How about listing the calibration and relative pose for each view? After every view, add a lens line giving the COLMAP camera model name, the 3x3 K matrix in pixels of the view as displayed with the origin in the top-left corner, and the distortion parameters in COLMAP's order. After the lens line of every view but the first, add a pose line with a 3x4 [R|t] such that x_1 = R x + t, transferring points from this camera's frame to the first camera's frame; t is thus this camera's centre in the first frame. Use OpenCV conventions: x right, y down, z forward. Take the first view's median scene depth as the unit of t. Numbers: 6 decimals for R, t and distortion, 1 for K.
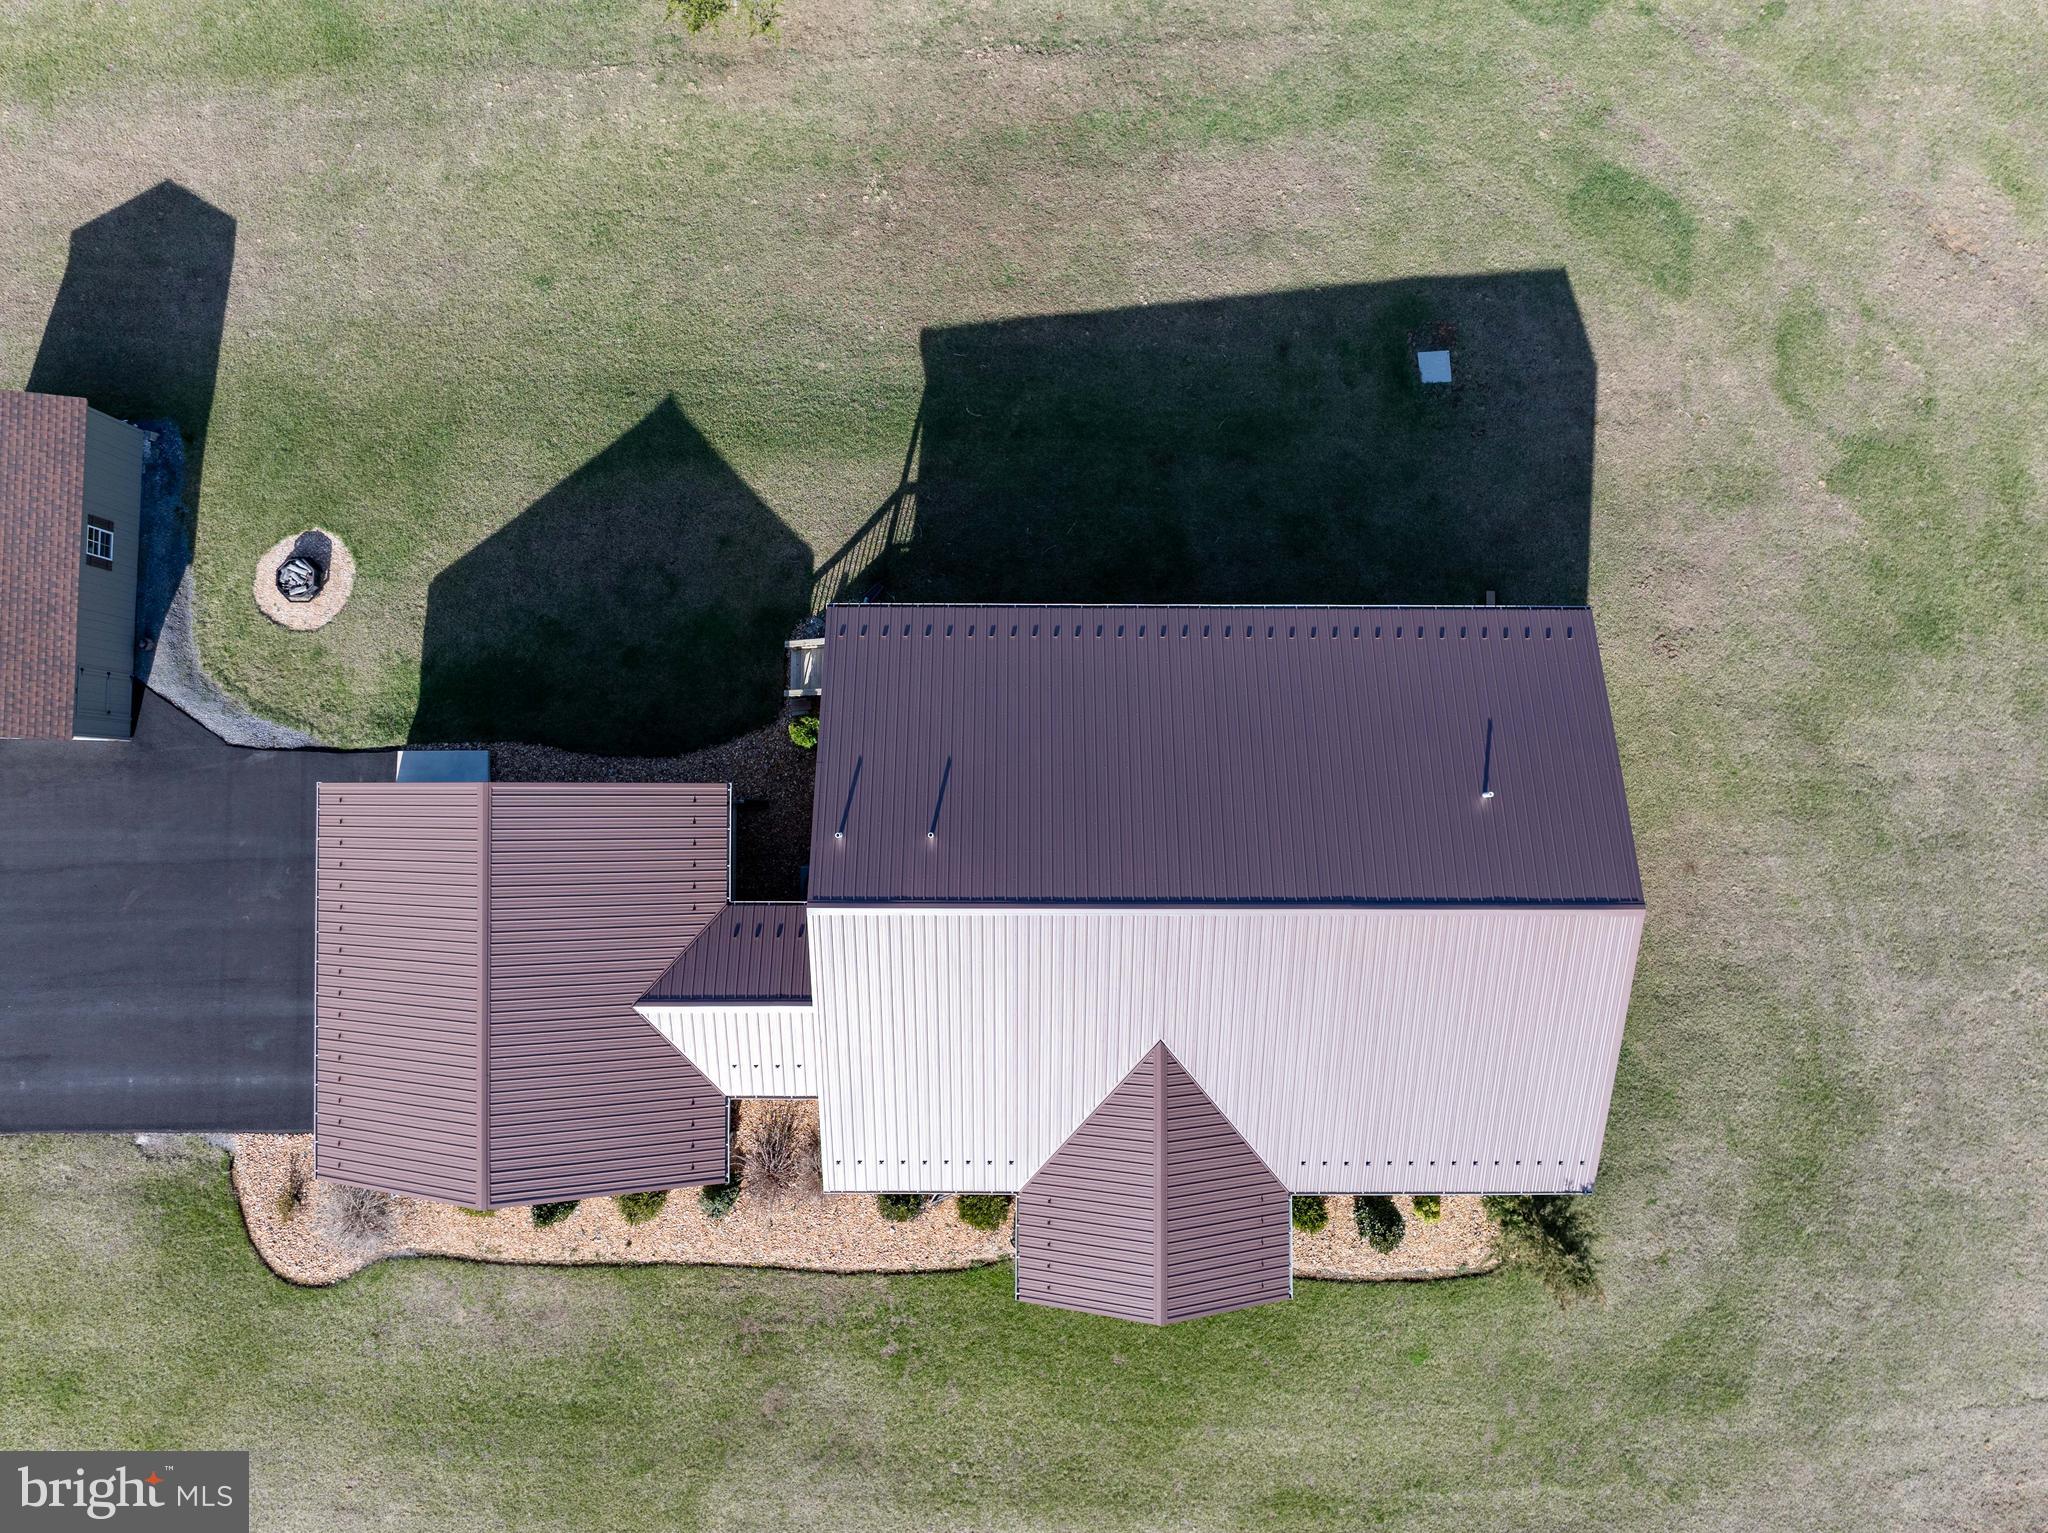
lens RADIAL K [[1440.5, 0, 1022.8], [0, 1440.5, 764.8], [0, 0, 1]] dist [-0.036653, 0.005892]
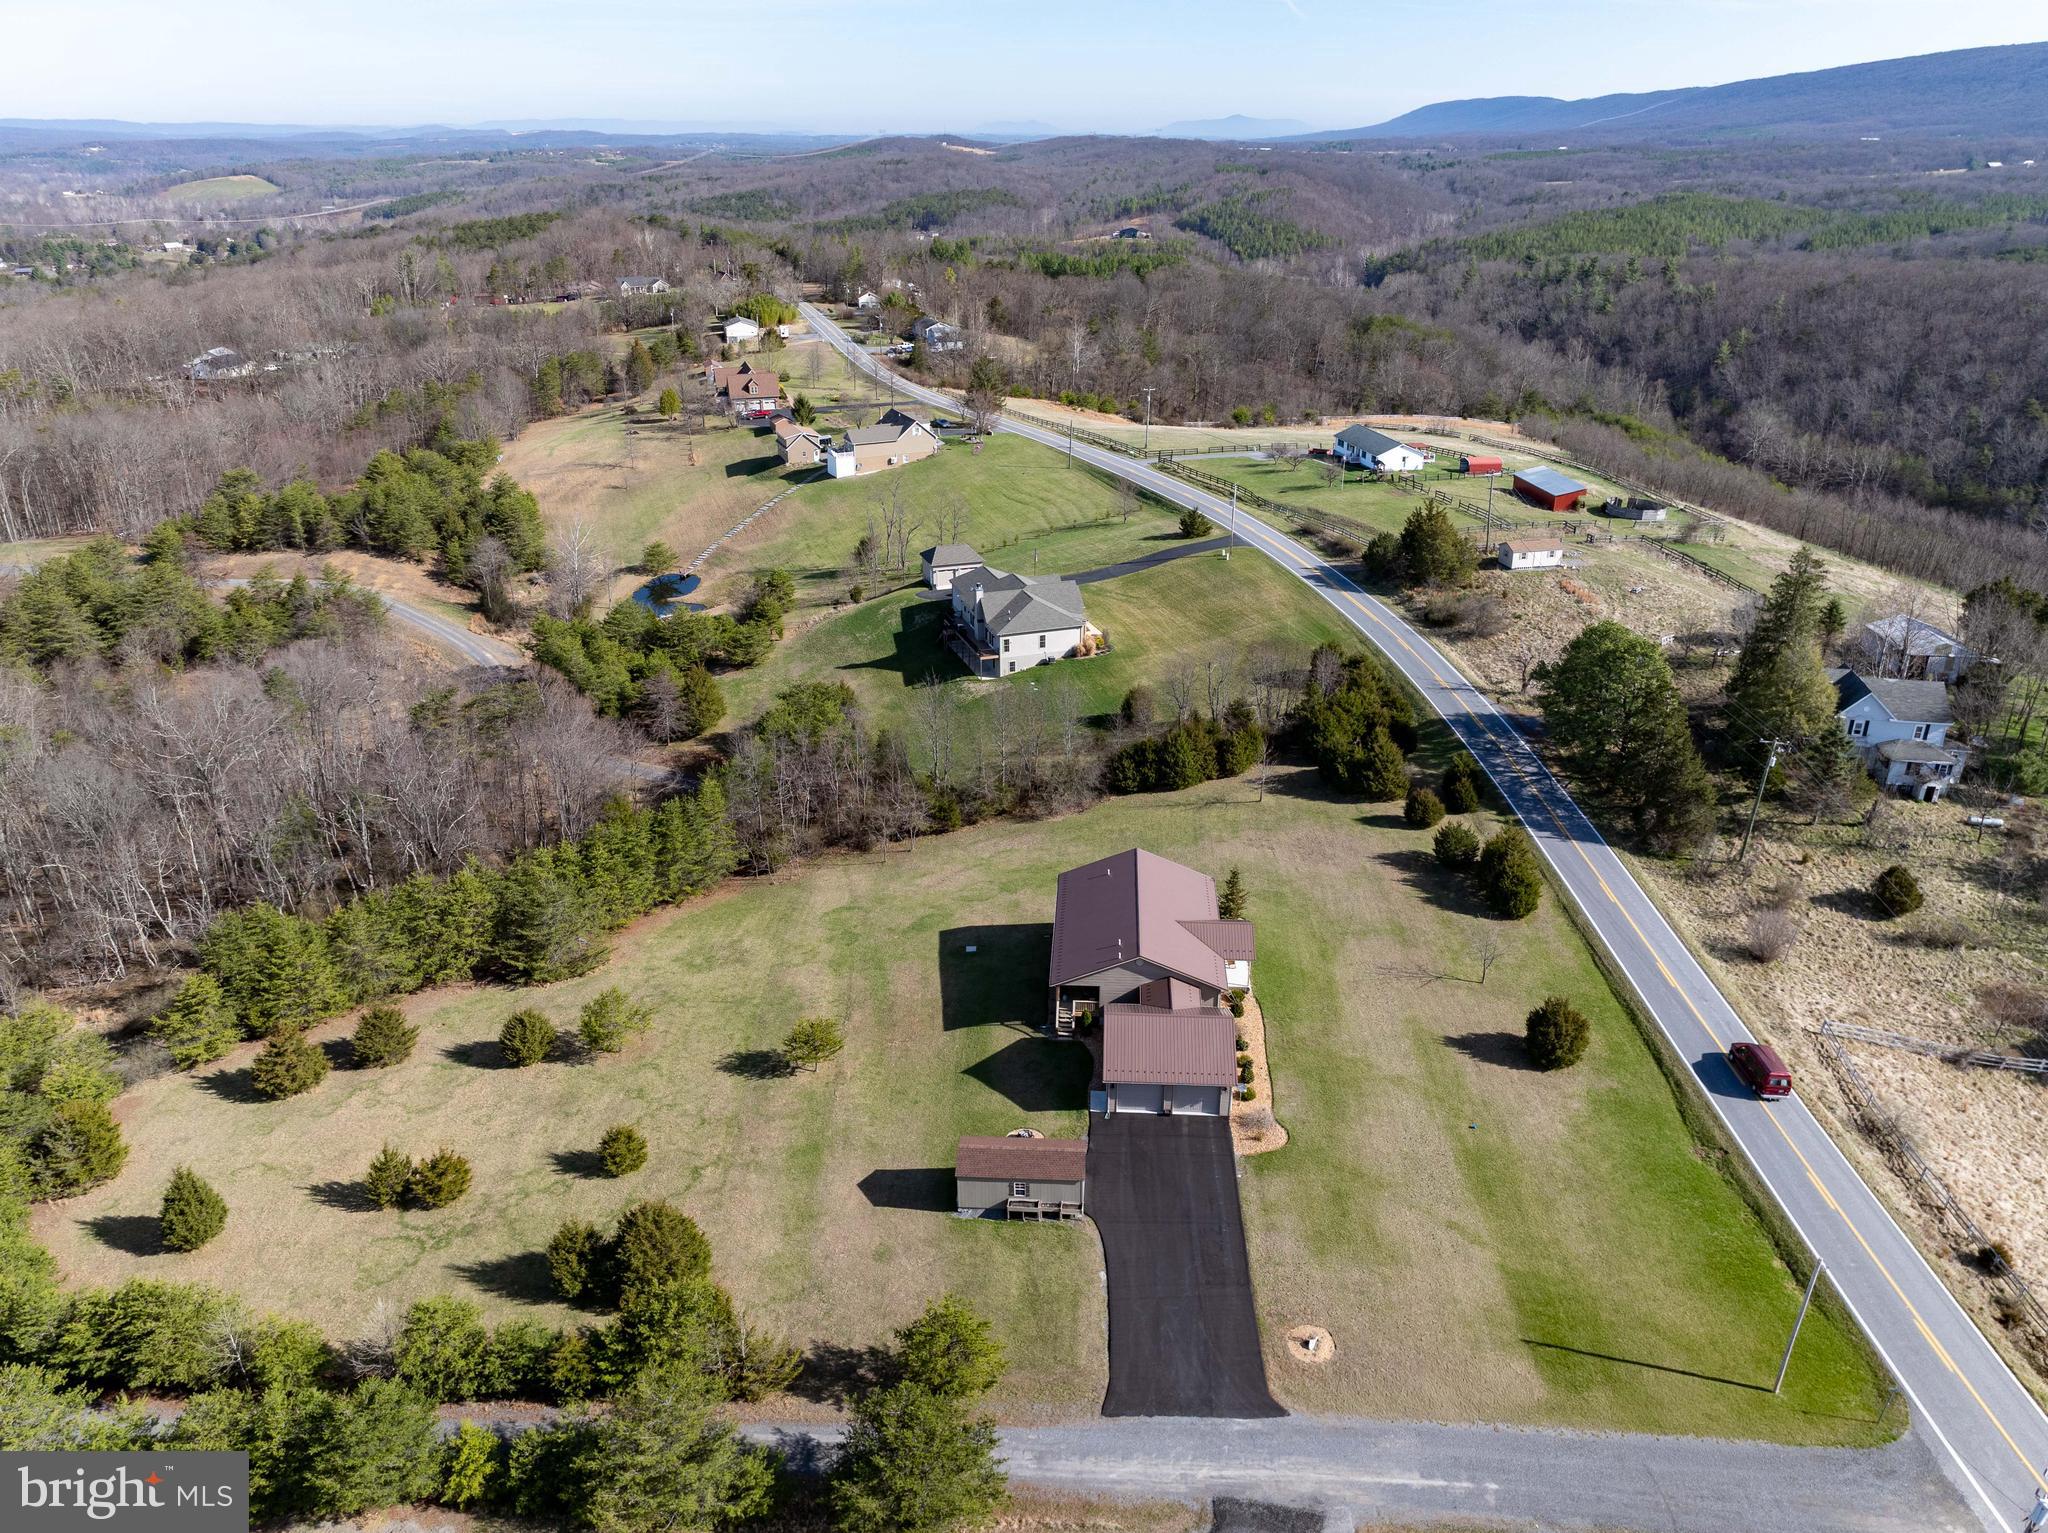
lens RADIAL K [[1440.5, 0, 1022.8], [0, 1440.5, 764.8], [0, 0, 1]] dist [-0.036653, 0.005892]
pose [[0.057202, -0.407089, 0.911595, -2.597129], [0.998231, 0.038147, -0.045603, -0.036547], [-0.016210, 0.912591, 0.408551, -0.714772]]
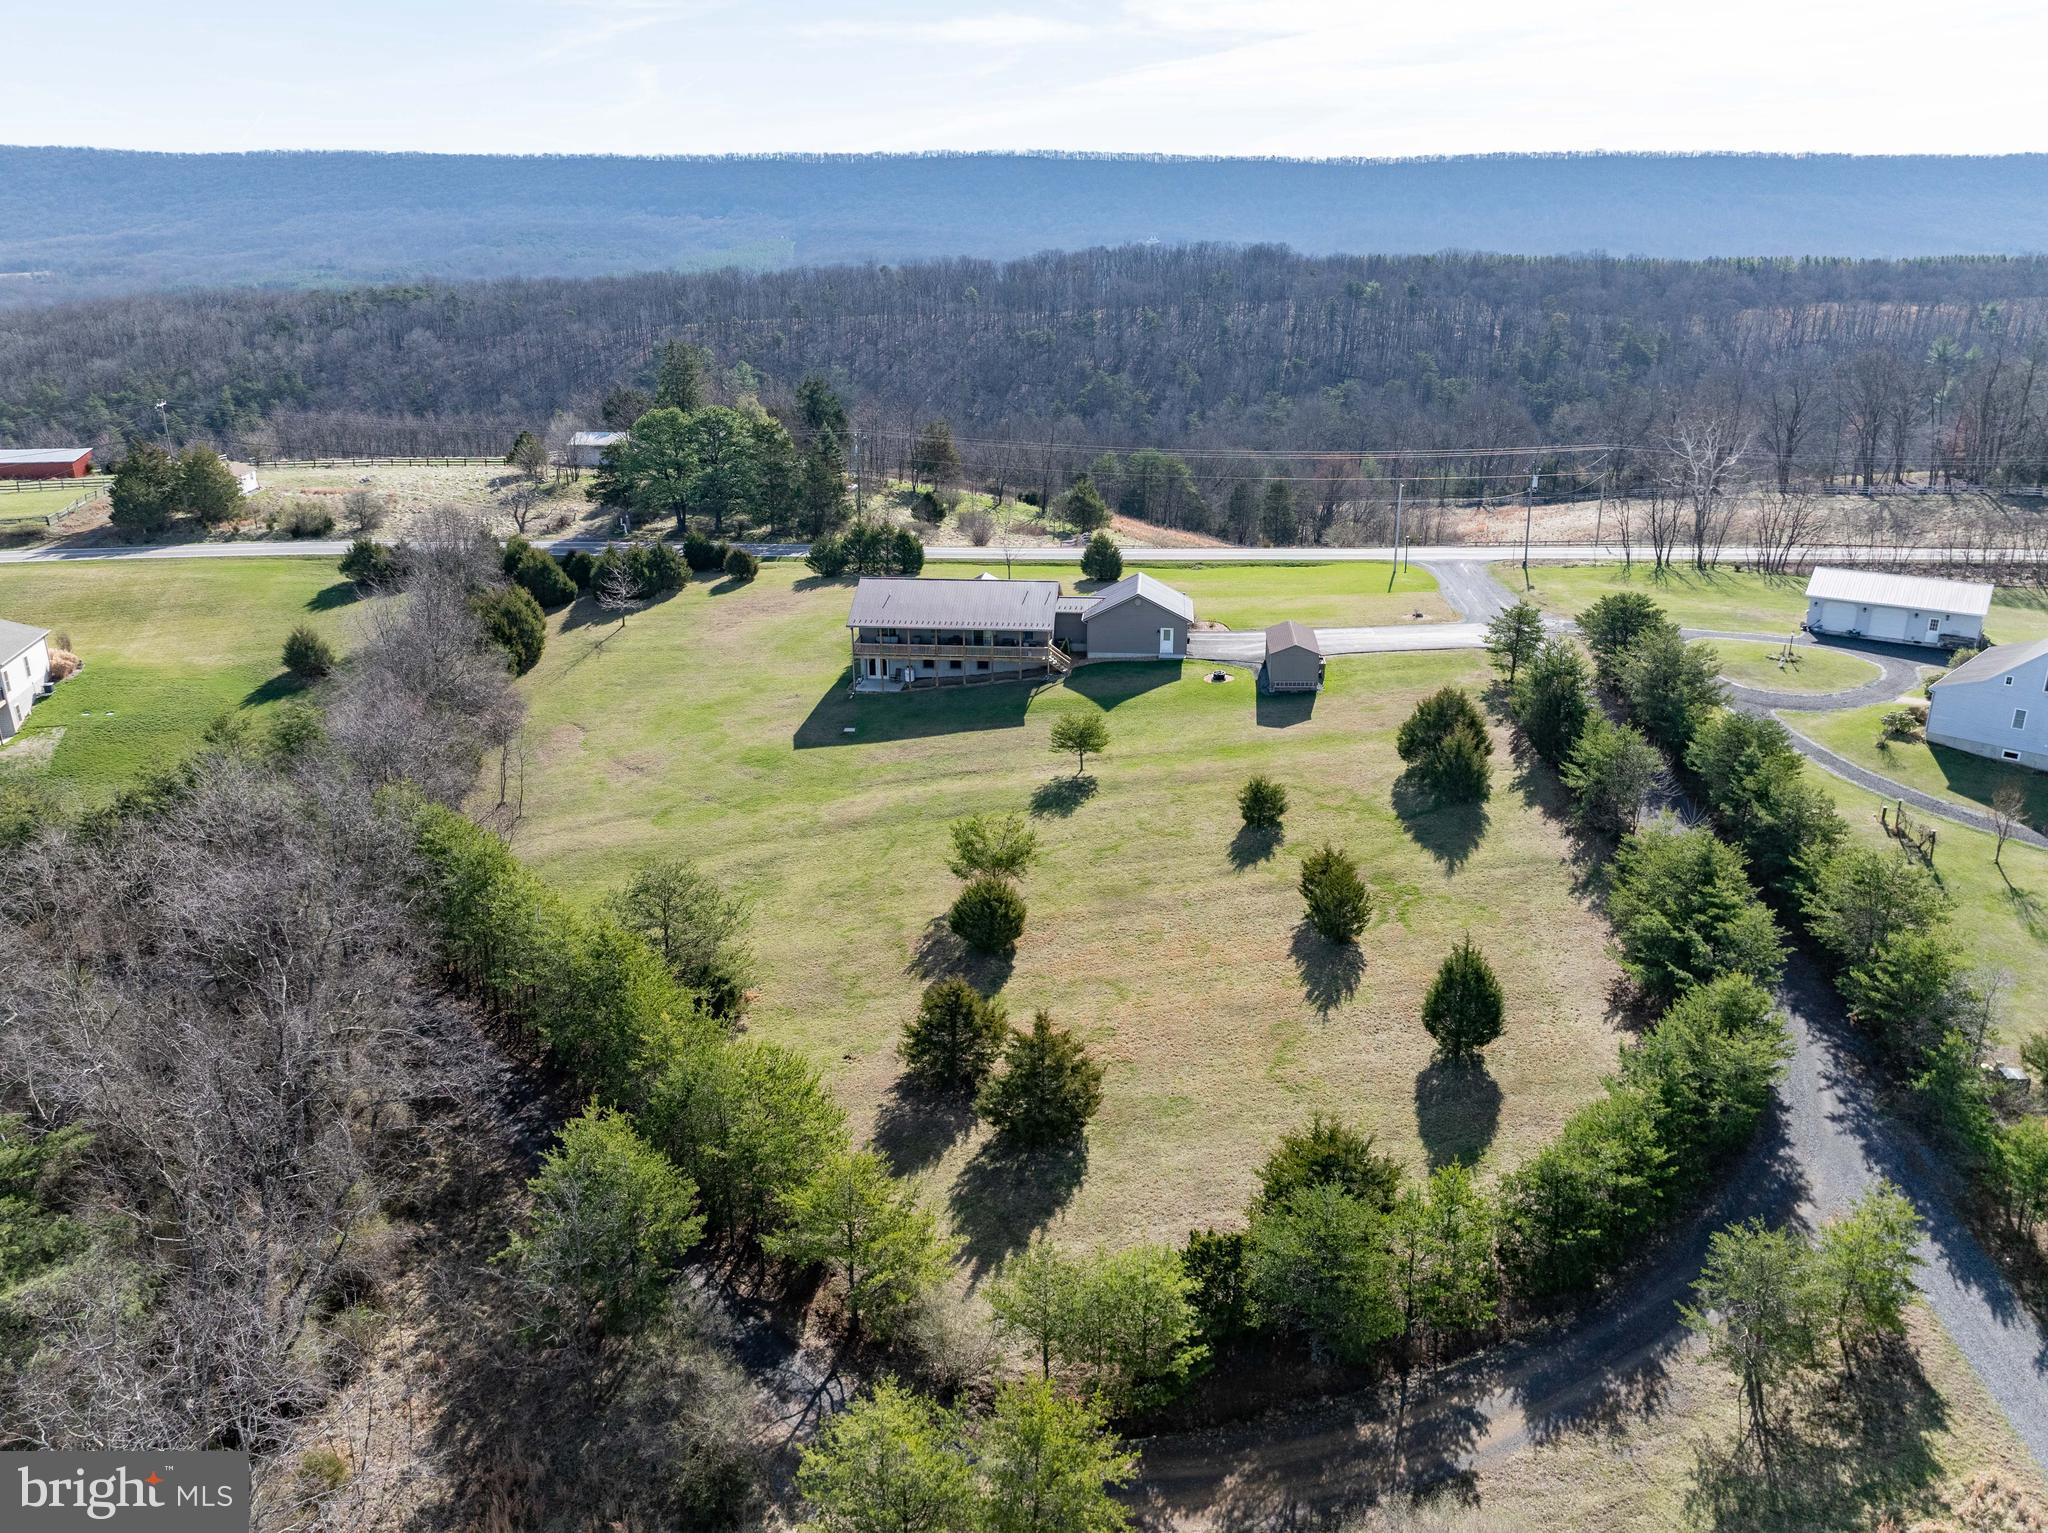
lens RADIAL K [[1446.0, 0, 1015.1], [0, 1446.0, 767.9], [0, 0, 1]] dist [-0.061010, 0.049614]
pose [[-0.995406, -0.031658, 0.090353, -0.338207], [0.095713, -0.307267, 0.946798, -3.257246], [-0.002211, 0.951096, 0.308886, 0.177470]]
